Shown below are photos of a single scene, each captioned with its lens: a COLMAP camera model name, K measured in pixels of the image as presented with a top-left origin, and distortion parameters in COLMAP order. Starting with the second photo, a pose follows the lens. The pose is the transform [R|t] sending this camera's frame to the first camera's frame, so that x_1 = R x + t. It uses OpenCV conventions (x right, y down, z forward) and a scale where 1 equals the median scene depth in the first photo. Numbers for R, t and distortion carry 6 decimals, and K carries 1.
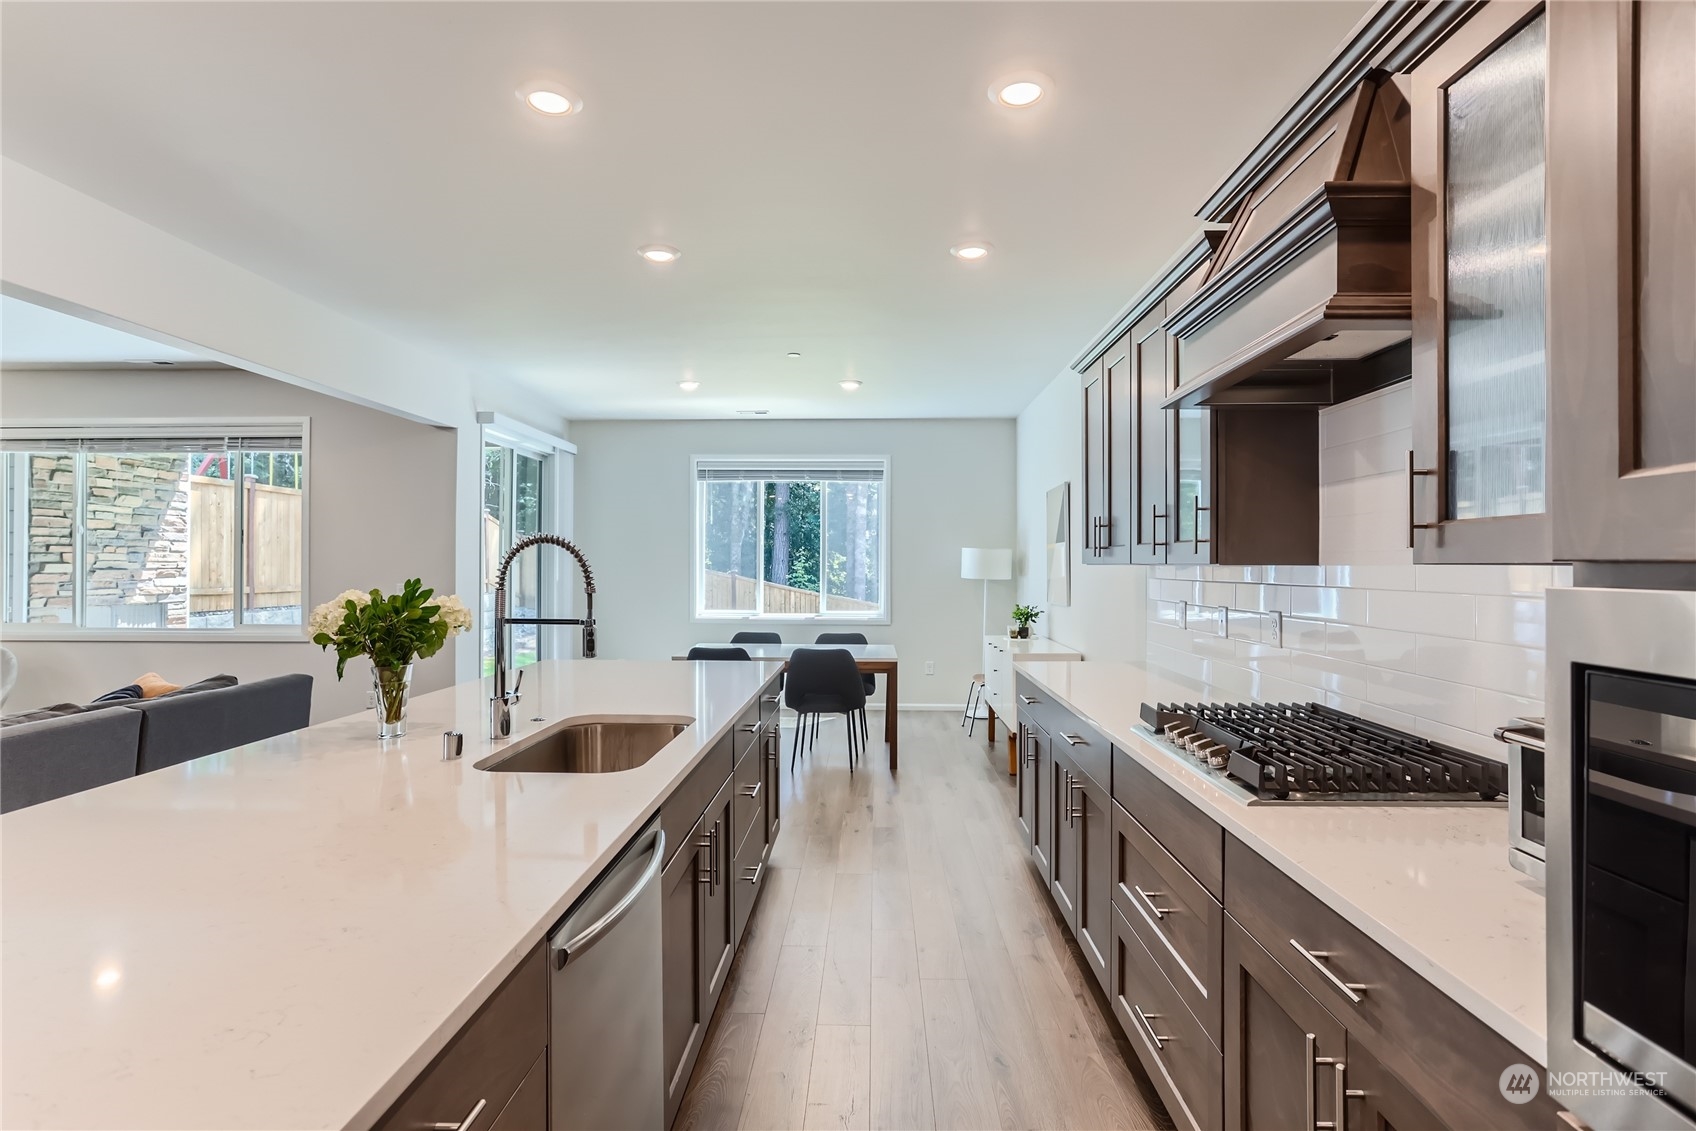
lens RADIAL K [[824.7, 0, 846.7], [0, 824.7, 561.0], [0, 0, 1]] dist [0.000423, 0.000916]
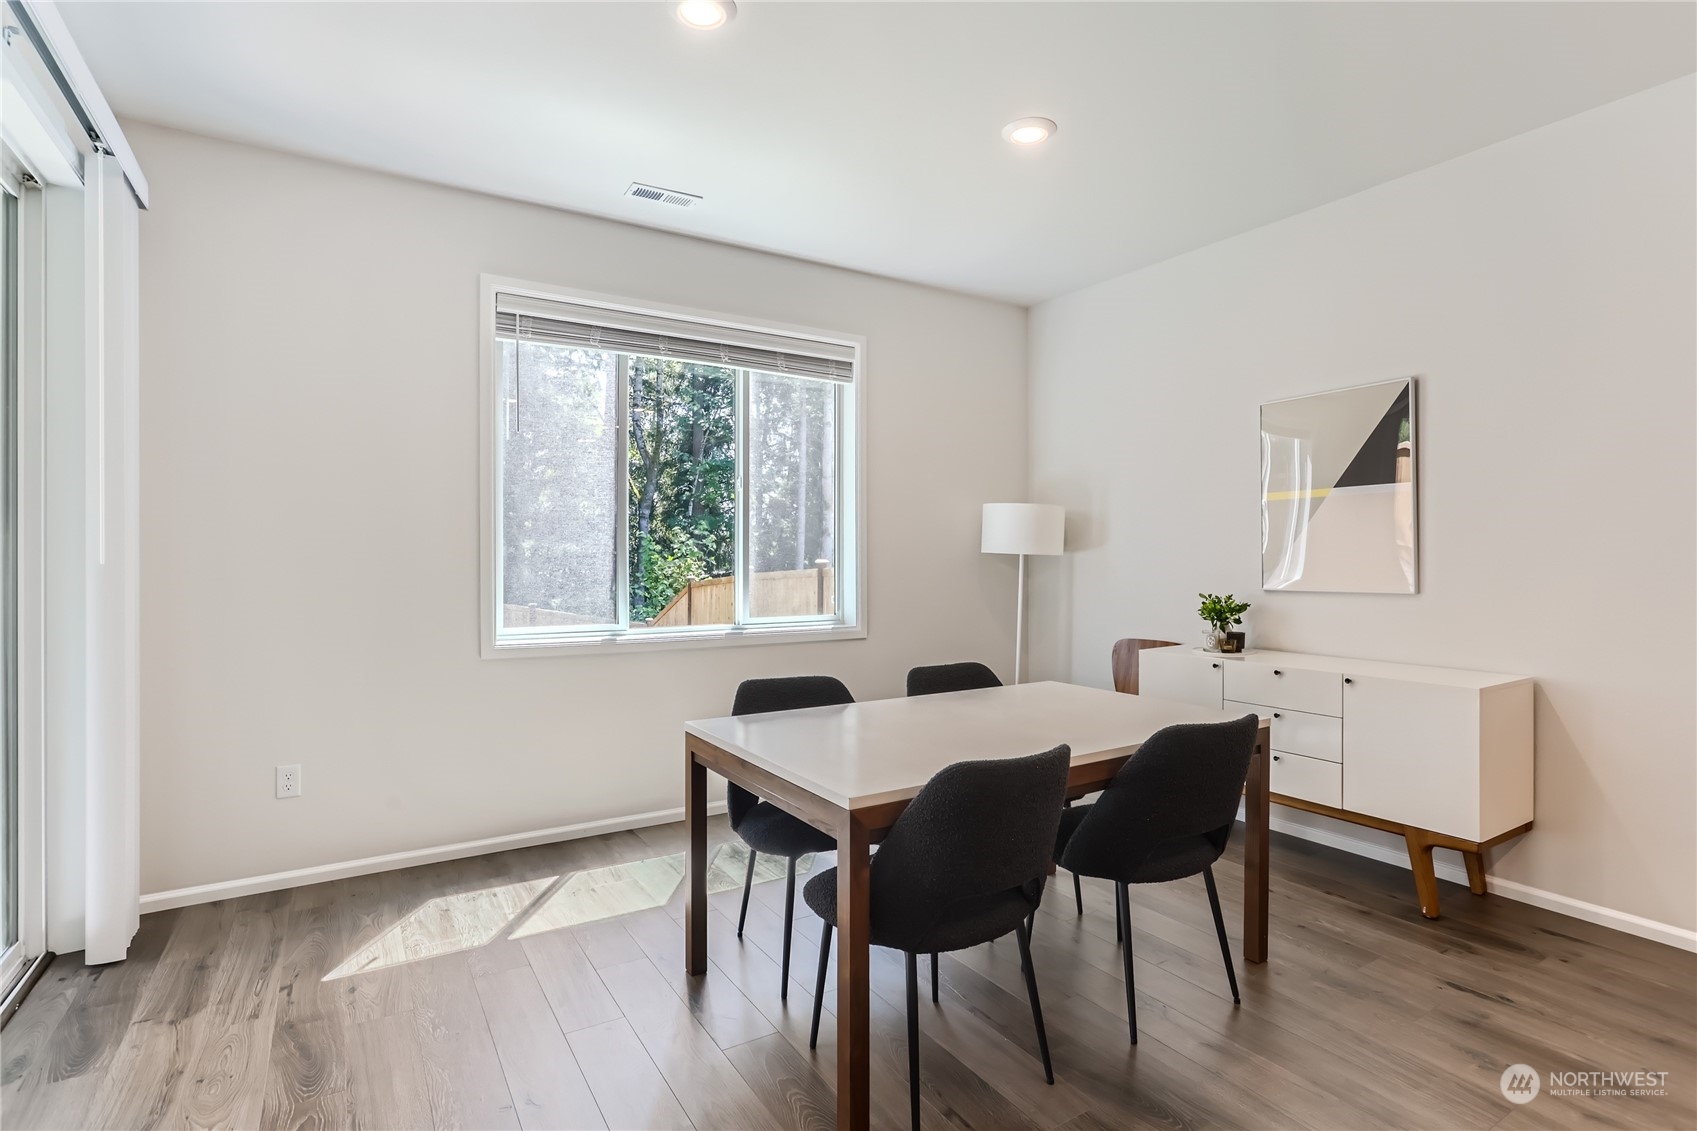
lens RADIAL K [[825.2, 0, 848.4], [0, 825.2, 560.1], [0, 0, 1]] dist [0.000423, 0.000916]
pose [[0.836830, -0.009503, 0.547380, -0.265874], [0.003255, 0.999918, 0.012384, 0.017387], [-0.547453, -0.008581, 0.836792, 0.529279]]
